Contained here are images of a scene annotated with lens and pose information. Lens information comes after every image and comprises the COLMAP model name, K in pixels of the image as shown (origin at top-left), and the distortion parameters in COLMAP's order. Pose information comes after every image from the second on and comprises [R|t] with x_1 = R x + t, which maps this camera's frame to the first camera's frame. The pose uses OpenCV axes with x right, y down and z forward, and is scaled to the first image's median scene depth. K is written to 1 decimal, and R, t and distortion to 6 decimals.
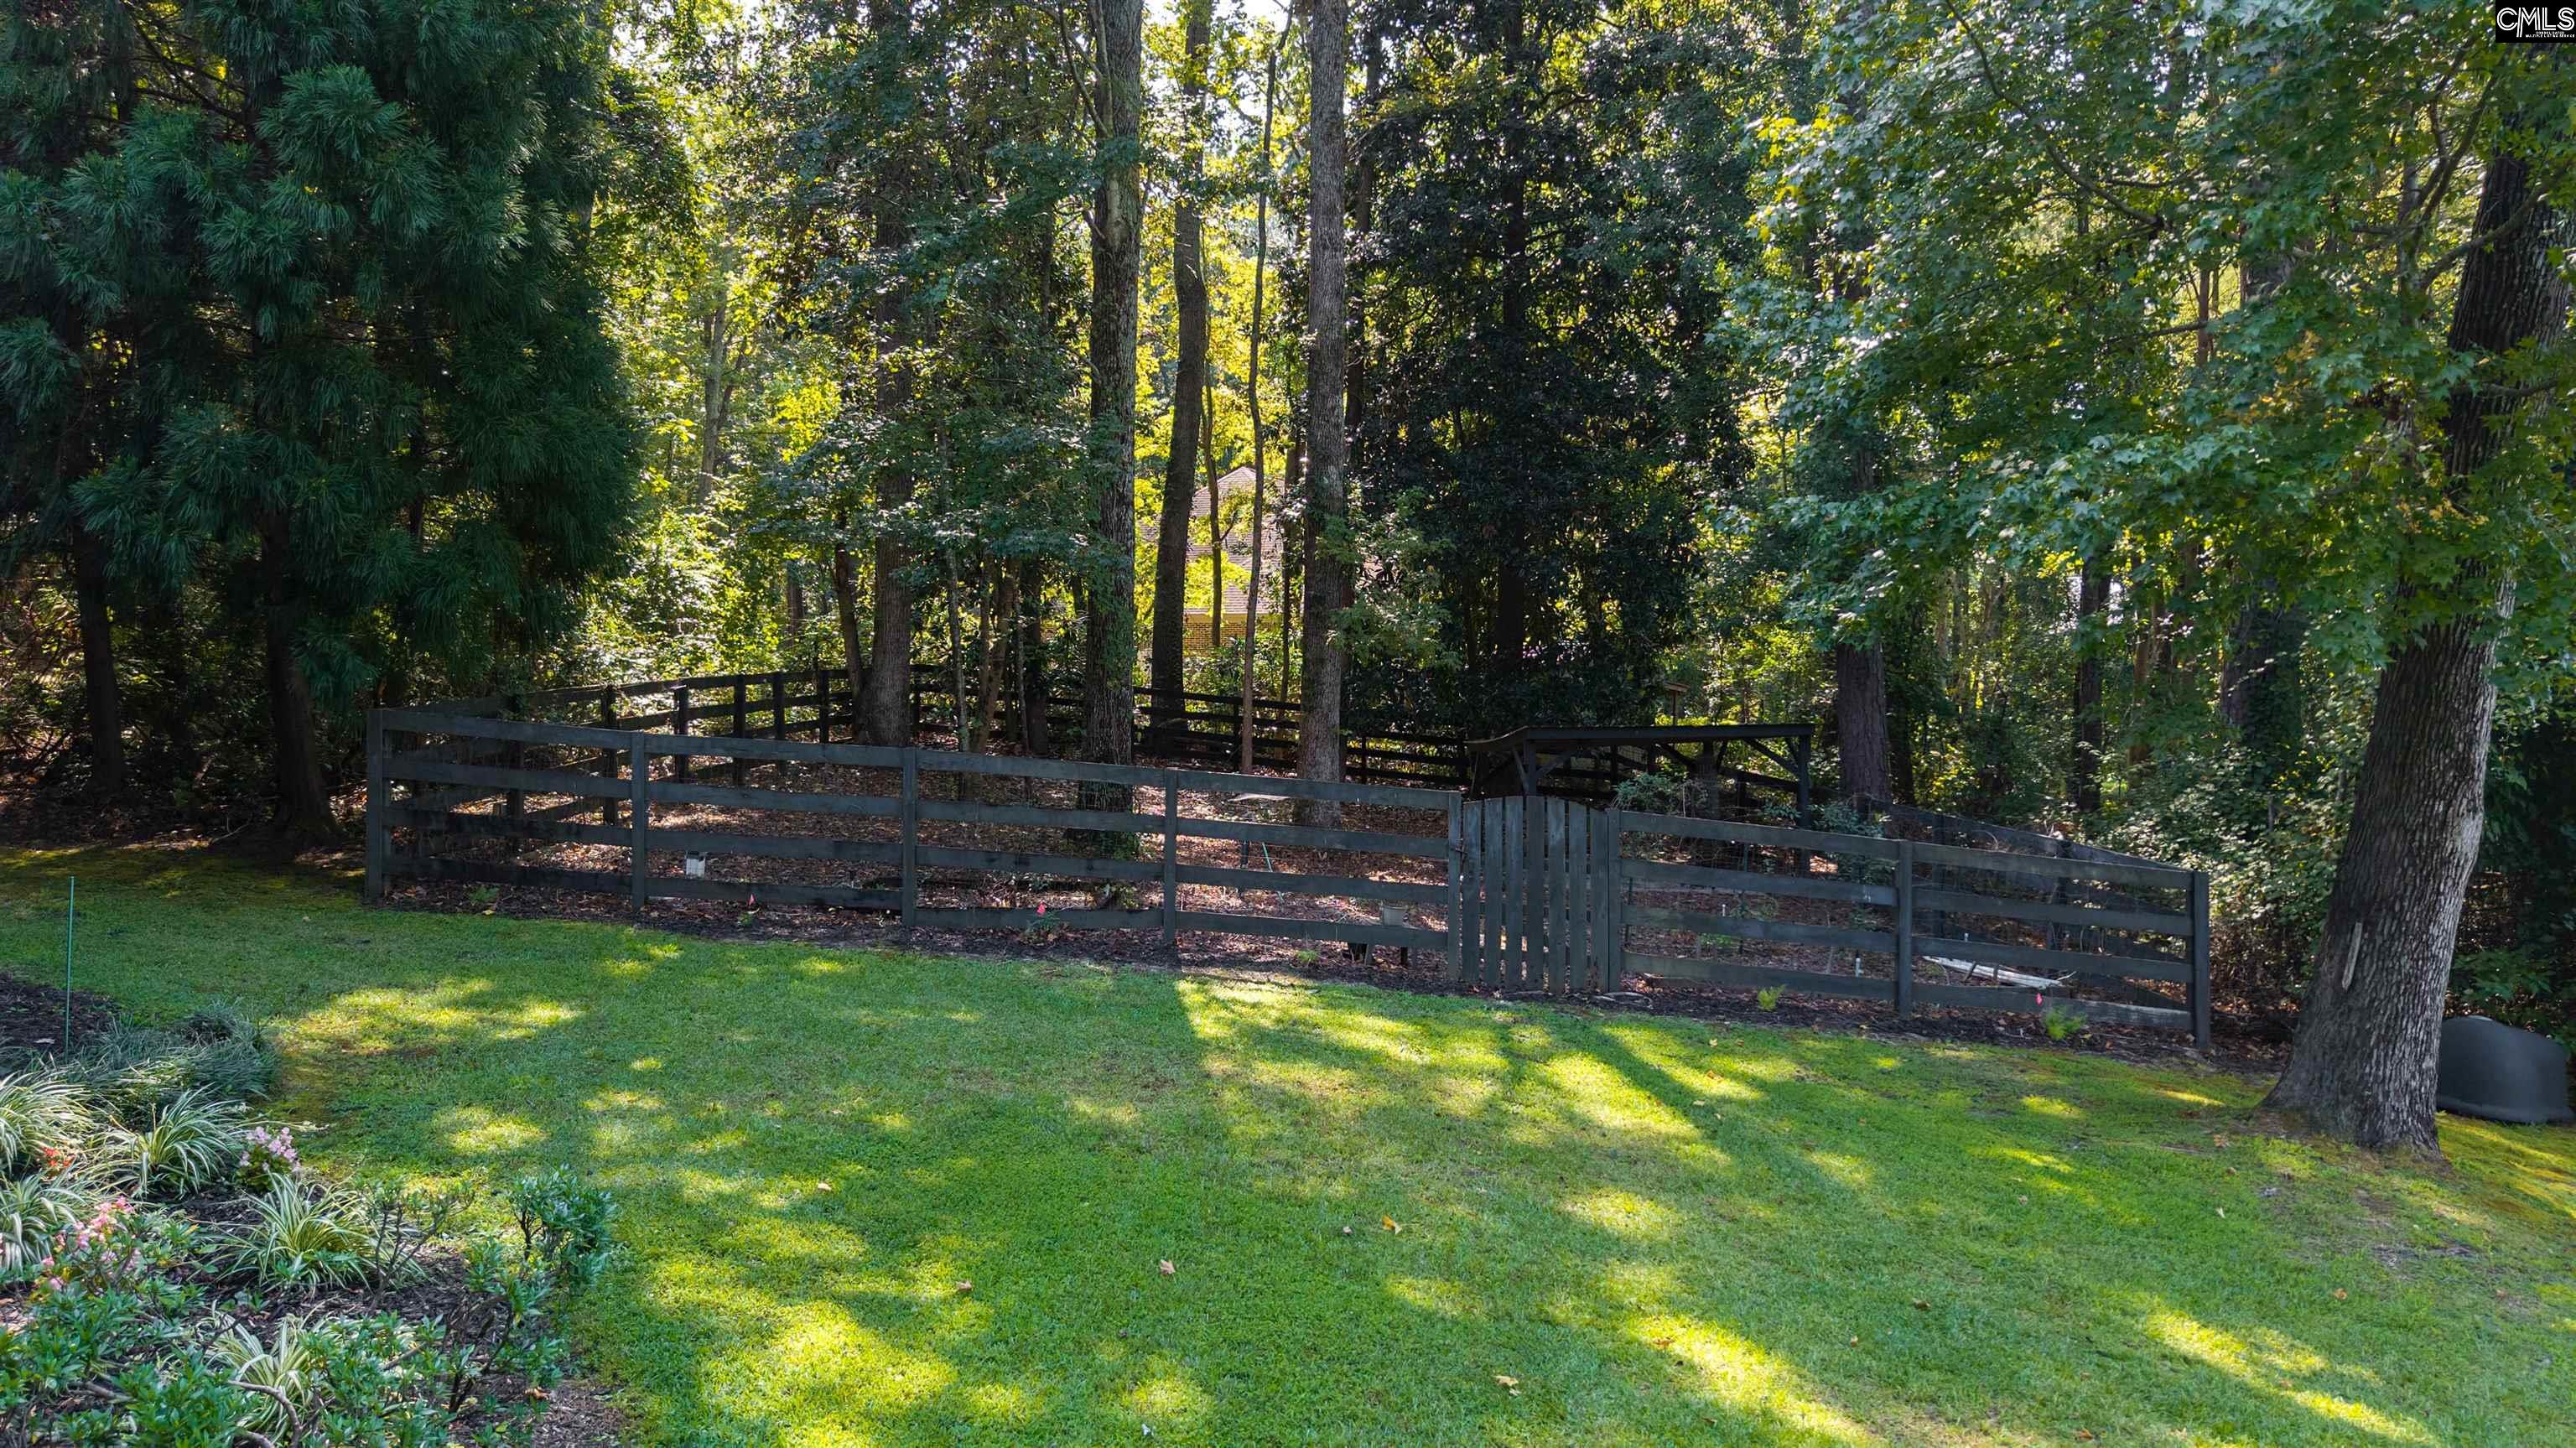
lens RADIAL K [[1756.9, 0, 1287.3], [0, 1756.9, 725.6], [0, 0, 1]] dist [0.026325, -0.032550]
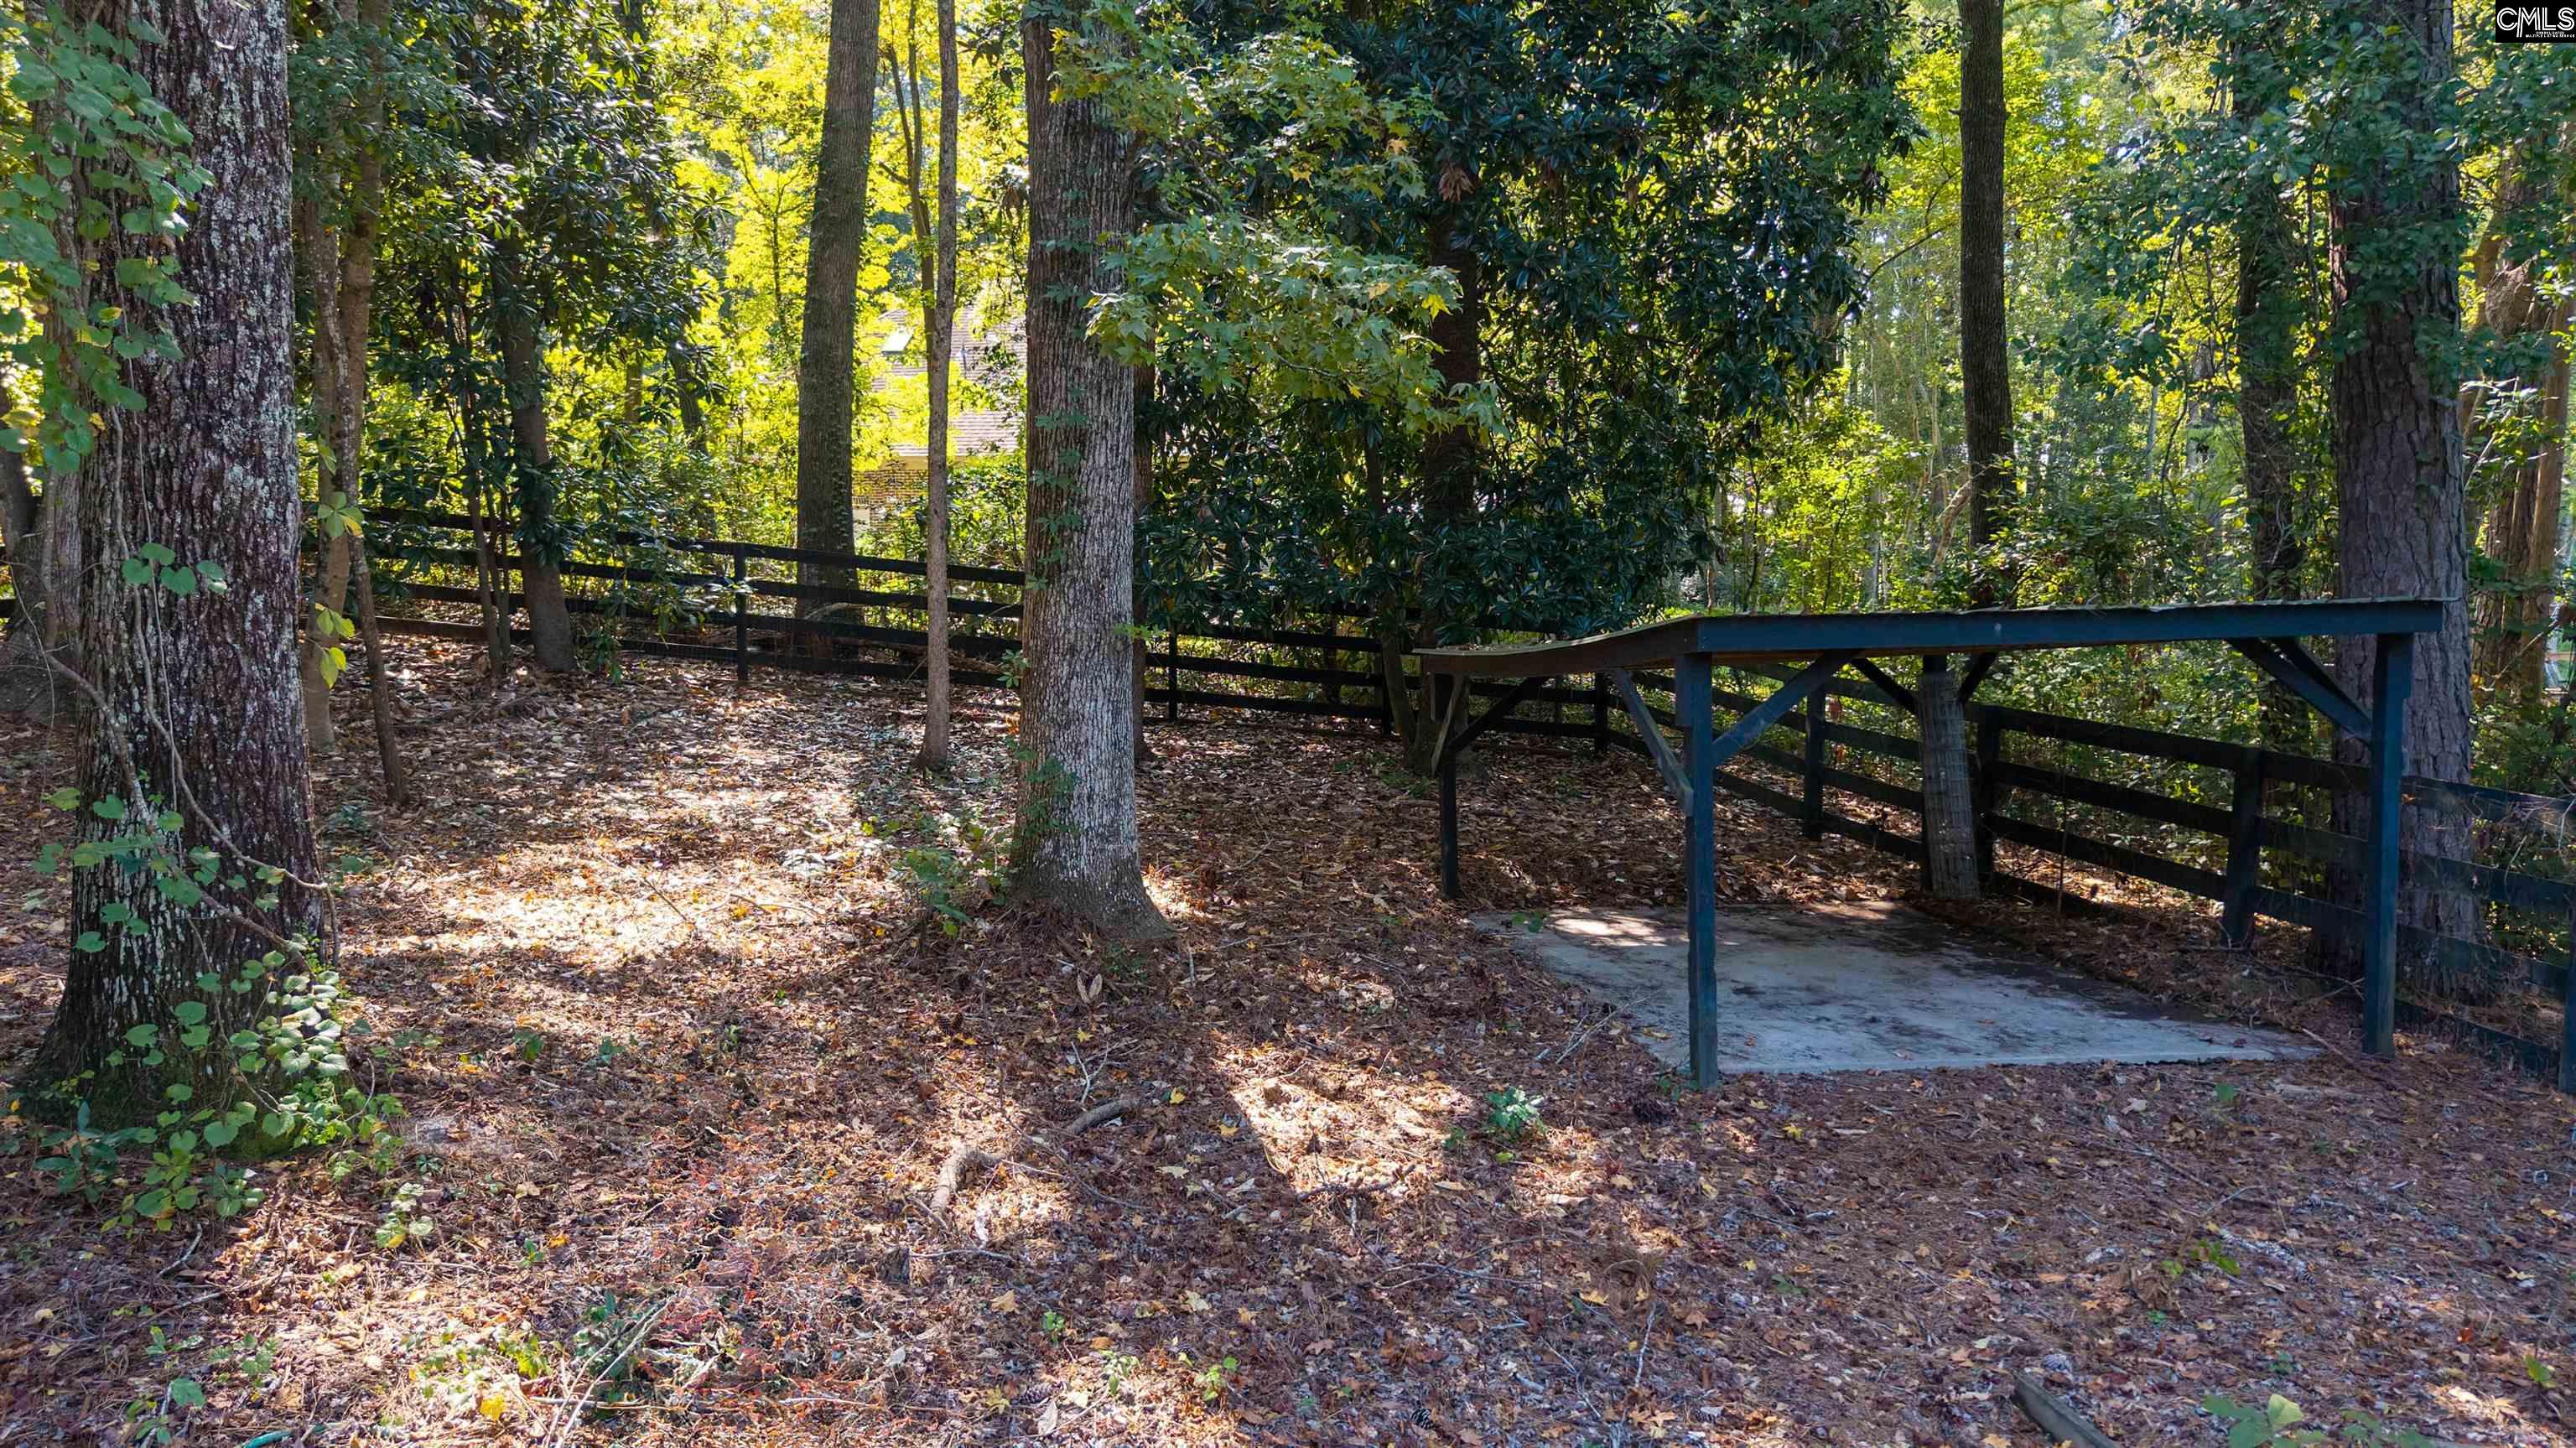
lens RADIAL K [[1756.9, 0, 1287.1], [0, 1756.9, 725.2], [0, 0, 1]] dist [0.026325, -0.032550]
pose [[0.992875, -0.006335, 0.118989, 0.011953], [-0.001095, 0.998059, 0.062273, -0.000210], [-0.119153, -0.061960, 0.990941, 0.418578]]
